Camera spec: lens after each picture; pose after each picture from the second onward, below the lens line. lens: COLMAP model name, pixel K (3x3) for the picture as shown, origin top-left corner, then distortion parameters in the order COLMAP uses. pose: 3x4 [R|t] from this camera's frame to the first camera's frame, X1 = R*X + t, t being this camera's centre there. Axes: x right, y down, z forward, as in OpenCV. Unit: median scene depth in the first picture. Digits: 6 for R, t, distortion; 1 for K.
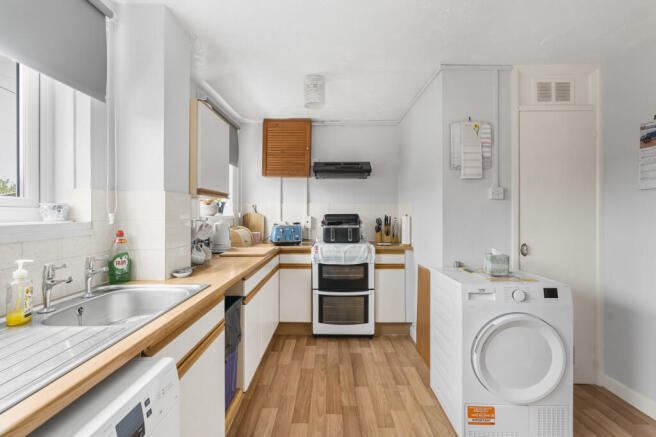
lens RADIAL K [[297.6, 0, 326.8], [0, 297.6, 212.0], [0, 0, 1]] dist [0.004737, 0.000356]
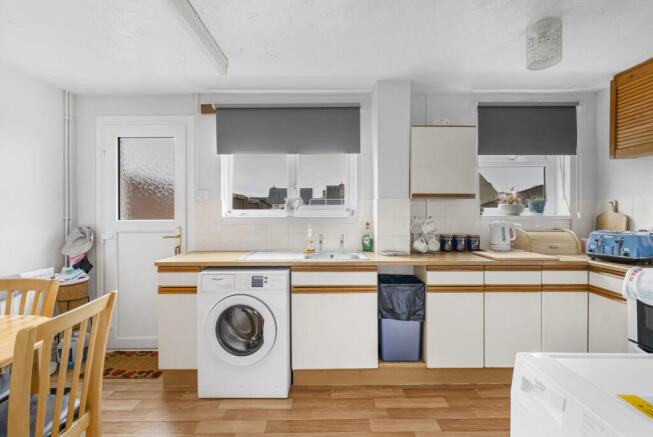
lens RADIAL K [[296.2, 0, 326.3], [0, 296.2, 214.1], [0, 0, 1]] dist [0.004737, 0.000356]
pose [[0.014353, 0.011970, -0.999825, 0.679959], [0.000608, 0.999928, 0.011980, -0.003029], [0.999897, -0.000780, 0.014345, 0.472133]]
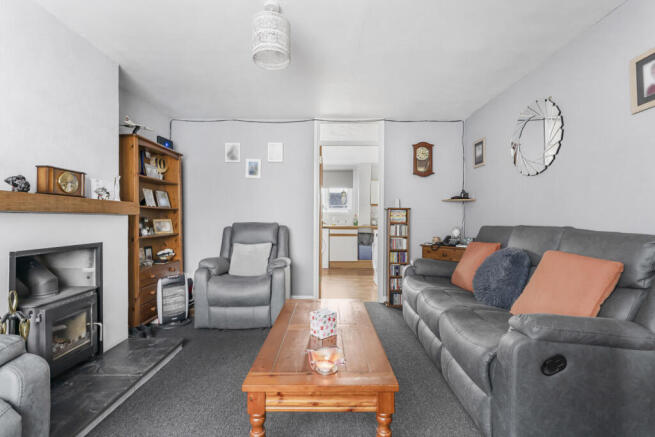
lens RADIAL K [[297.1, 0, 327.9], [0, 297.1, 217.2], [0, 0, 1]] dist [0.004737, 0.000356]
pose [[0.021518, 0.007814, -0.999738, 2.521464], [-0.011993, 0.999900, 0.007557, 0.049187], [0.999697, 0.011828, 0.021609, 0.303854]]
